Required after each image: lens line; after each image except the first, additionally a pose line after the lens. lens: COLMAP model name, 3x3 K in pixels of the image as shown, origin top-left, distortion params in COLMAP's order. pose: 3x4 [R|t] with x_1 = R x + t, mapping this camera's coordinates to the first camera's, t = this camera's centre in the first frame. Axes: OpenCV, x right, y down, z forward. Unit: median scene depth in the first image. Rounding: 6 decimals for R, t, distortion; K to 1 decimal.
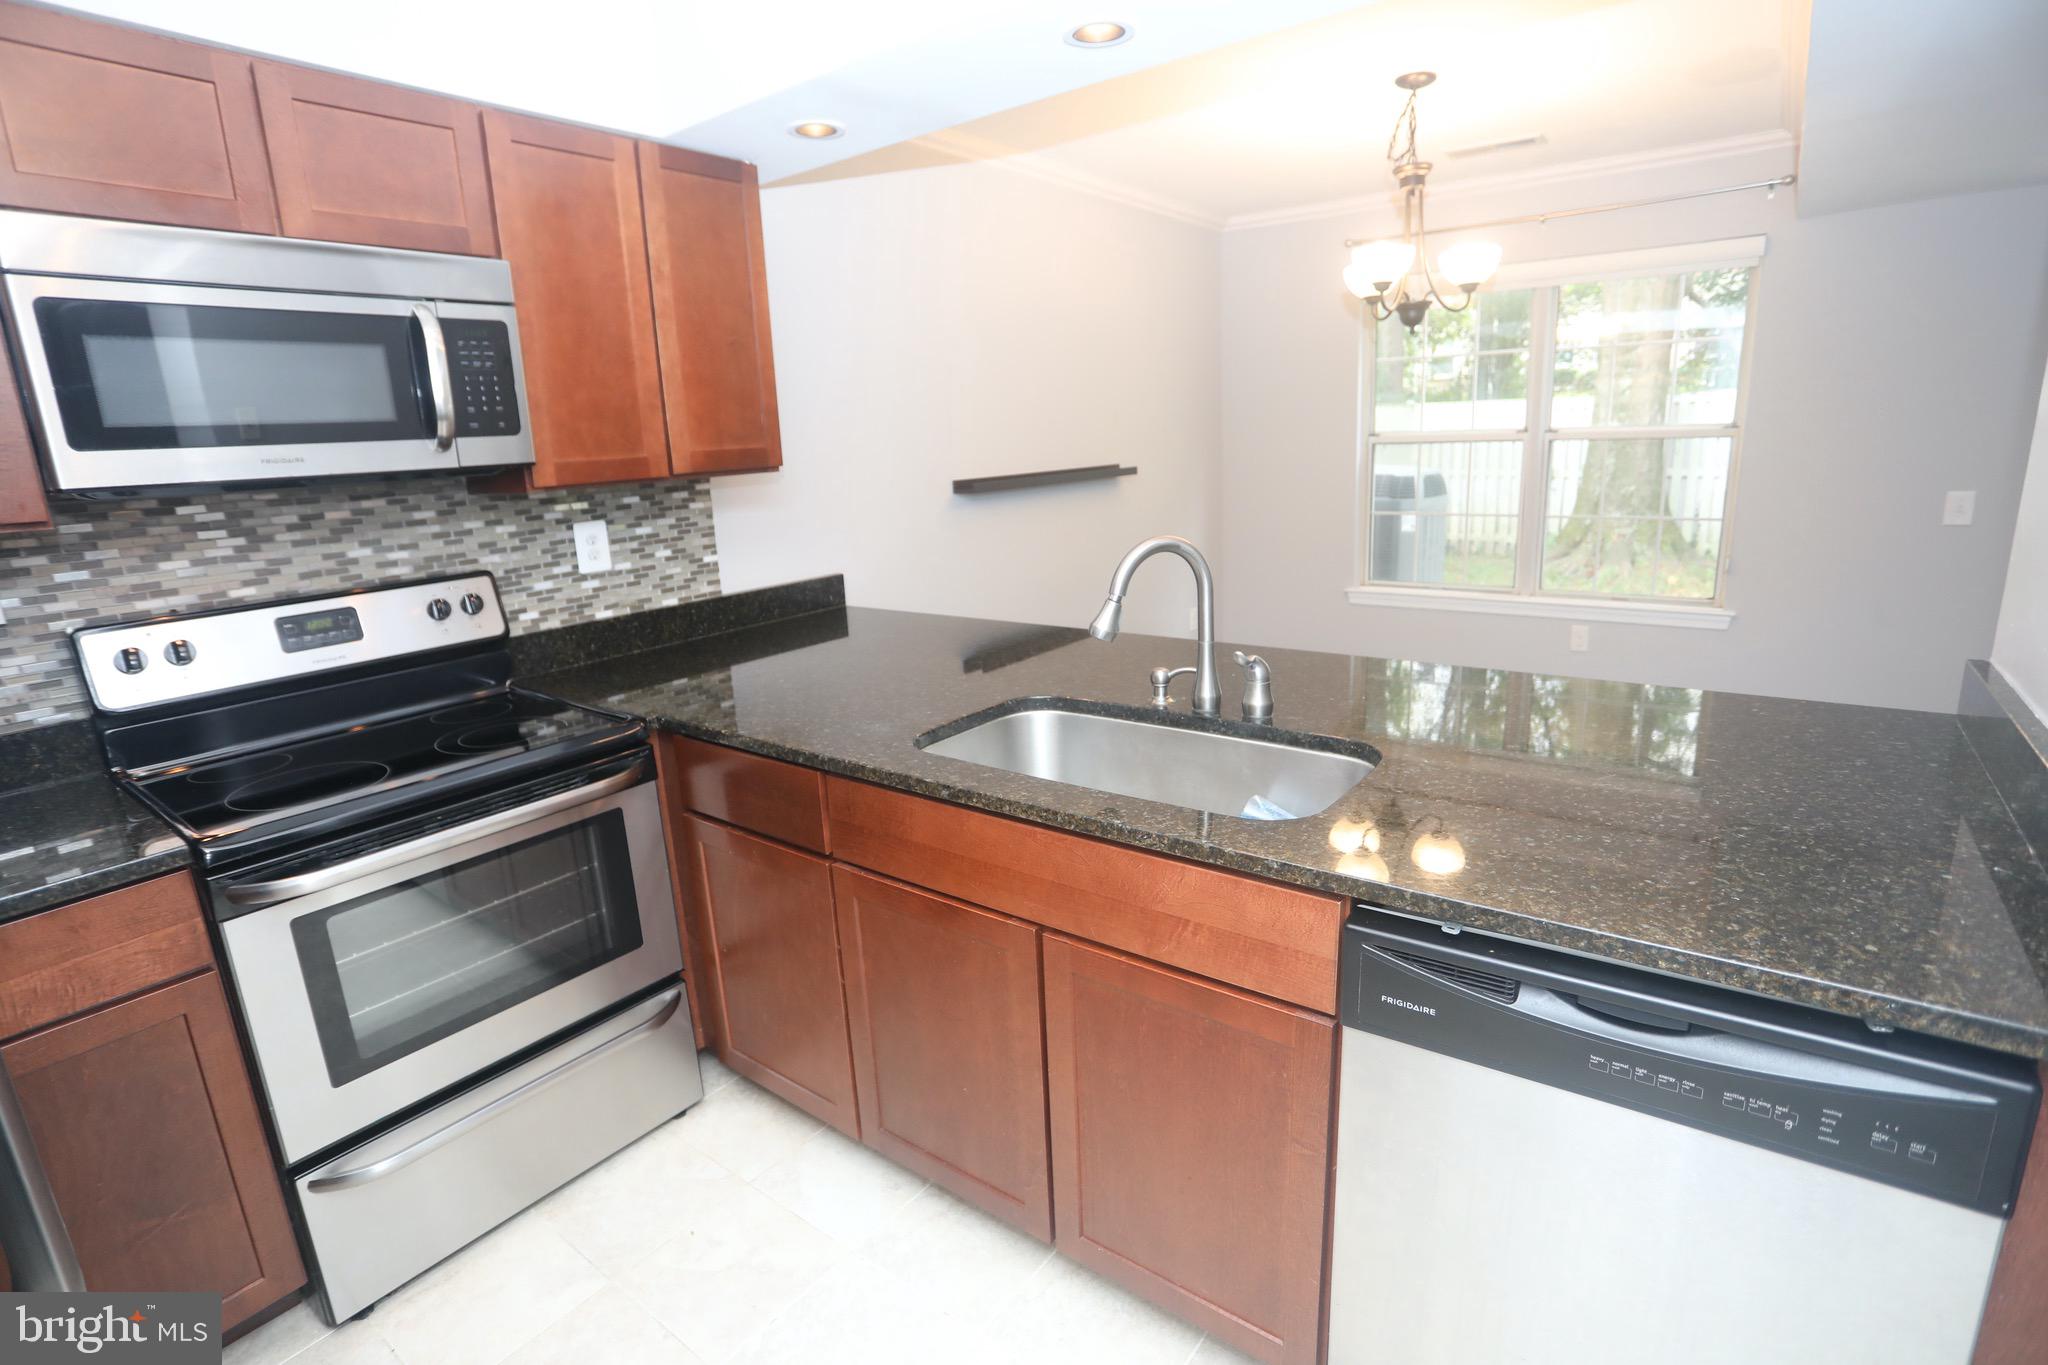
lens RADIAL K [[1000.1, 0, 1014.2], [0, 1000.1, 676.3], [0, 0, 1]] dist [-0.062145, 0.023996]
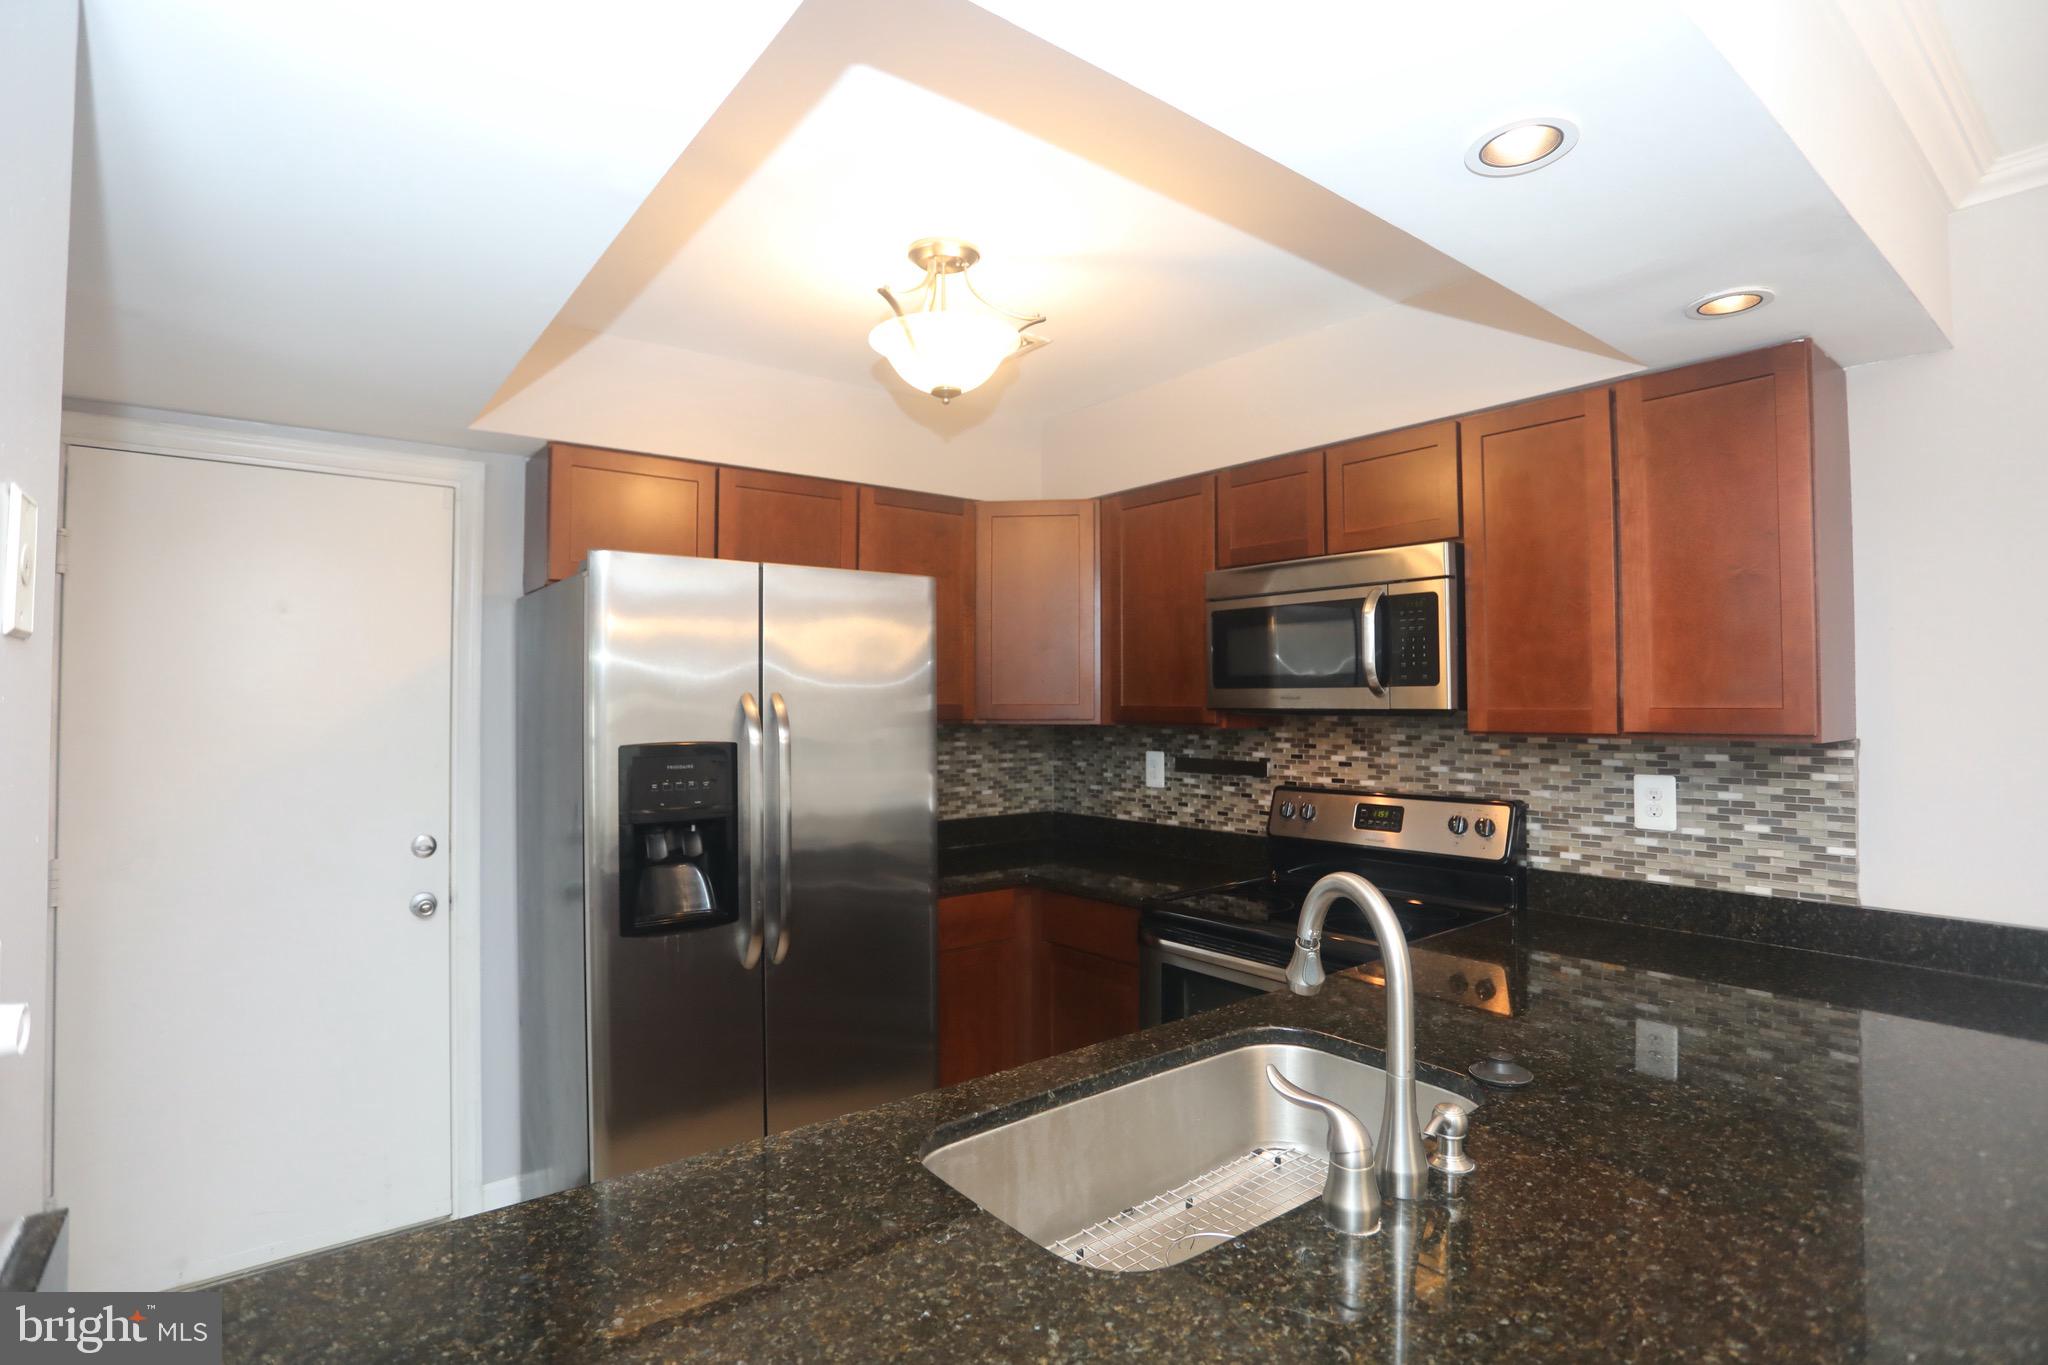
lens RADIAL K [[1000.1, 0, 1028.4], [0, 1000.1, 689.9], [0, 0, 1]] dist [-0.062145, 0.023996]
pose [[-0.250899, 0.034890, -0.967384, 0.668702], [-0.212208, 0.973059, 0.090133, -0.216559], [0.944467, 0.227901, -0.236736, 0.731992]]
